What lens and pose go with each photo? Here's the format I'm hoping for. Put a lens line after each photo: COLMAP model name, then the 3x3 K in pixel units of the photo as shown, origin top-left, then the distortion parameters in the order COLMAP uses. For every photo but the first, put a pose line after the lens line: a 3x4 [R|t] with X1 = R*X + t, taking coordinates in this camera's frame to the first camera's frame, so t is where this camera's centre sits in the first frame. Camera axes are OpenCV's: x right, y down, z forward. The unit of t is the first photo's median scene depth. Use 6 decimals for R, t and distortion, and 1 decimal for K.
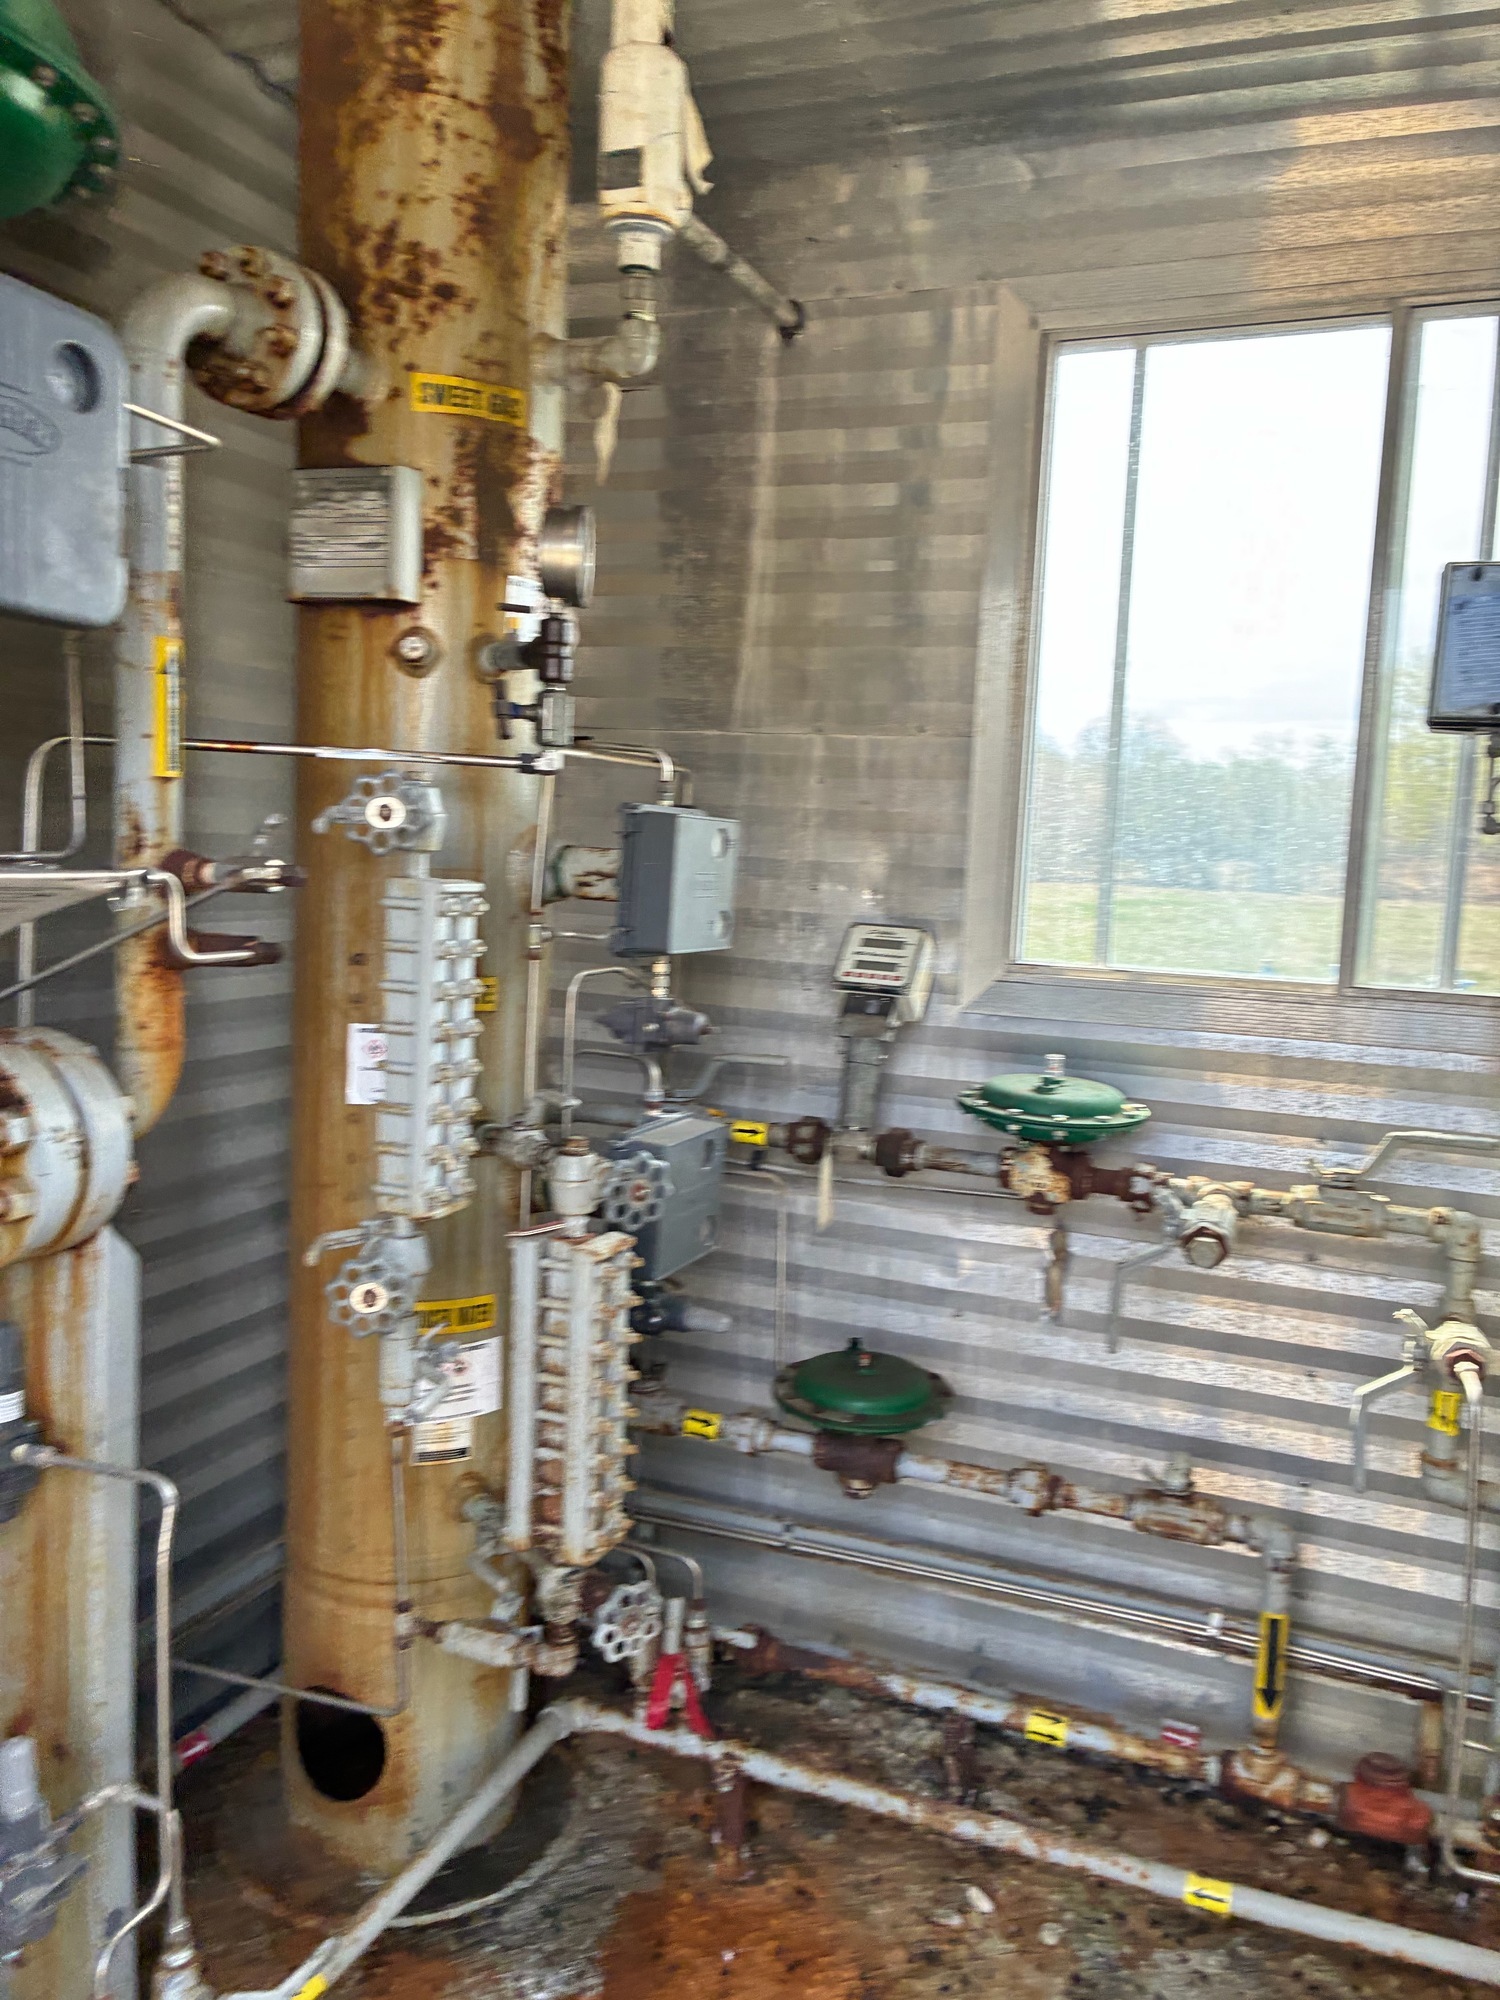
lens RADIAL K [[1532.0, 0, 686.6], [0, 1532.0, 999.4], [0, 0, 1]] dist [0.003190, -0.004229]
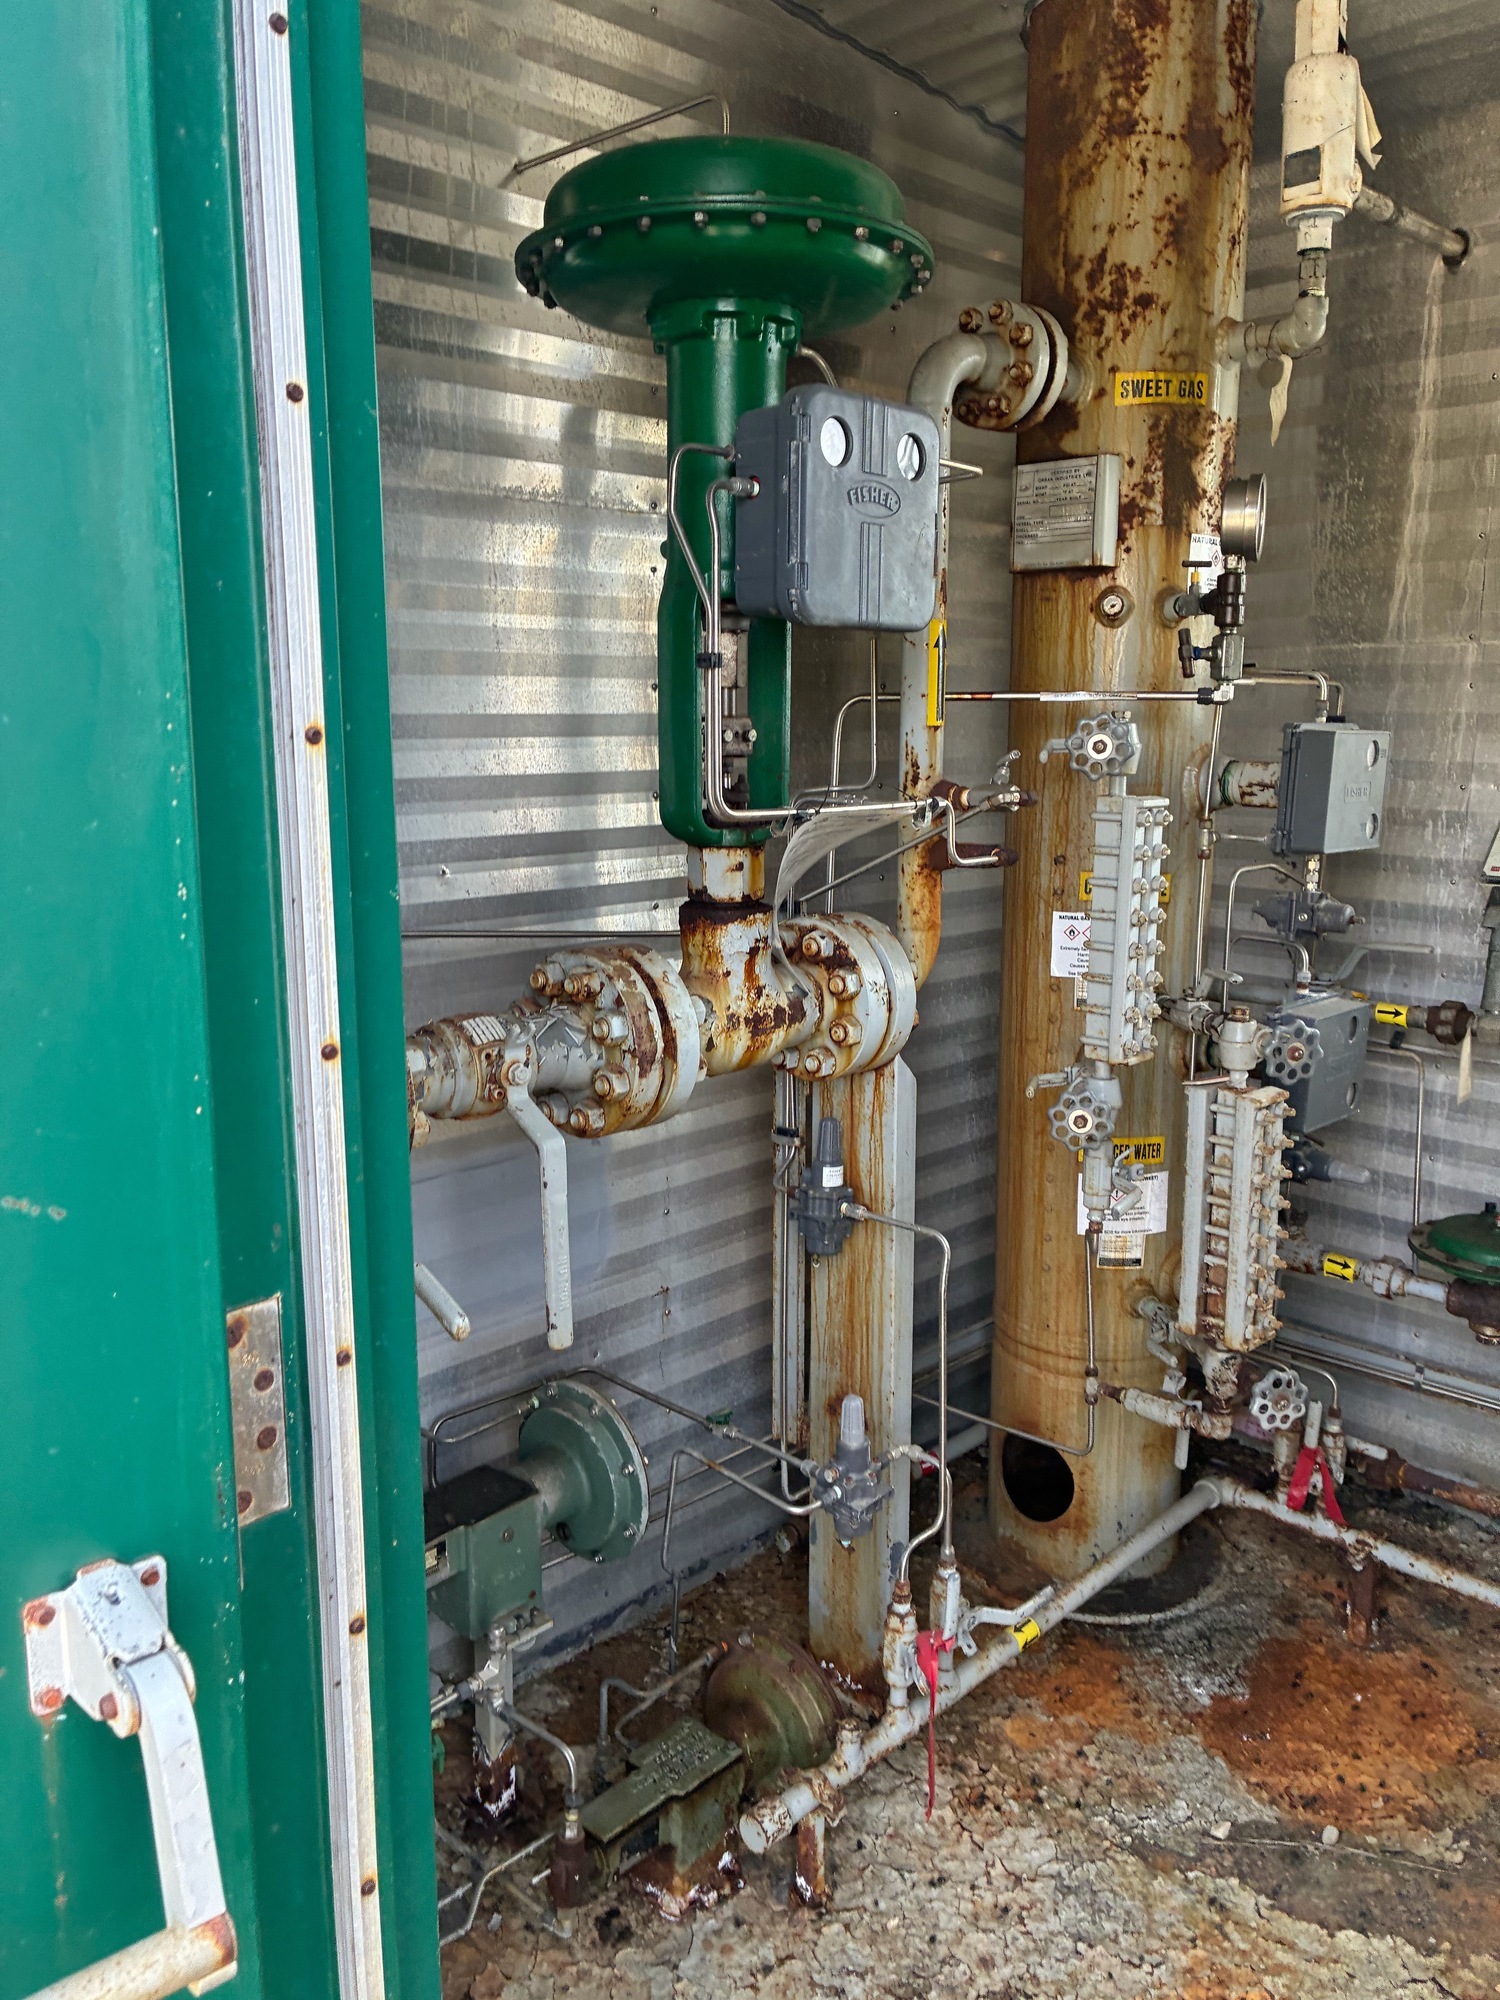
lens RADIAL K [[1570.2, 0, 786.4], [0, 1570.2, 996.7], [0, 0, 1]] dist [0.026834, -0.009890]
pose [[0.949064, 0.023097, -0.314236, -0.022163], [-0.002371, 0.997805, 0.066179, 0.000426], [0.315075, -0.062063, 0.947035, -0.290922]]
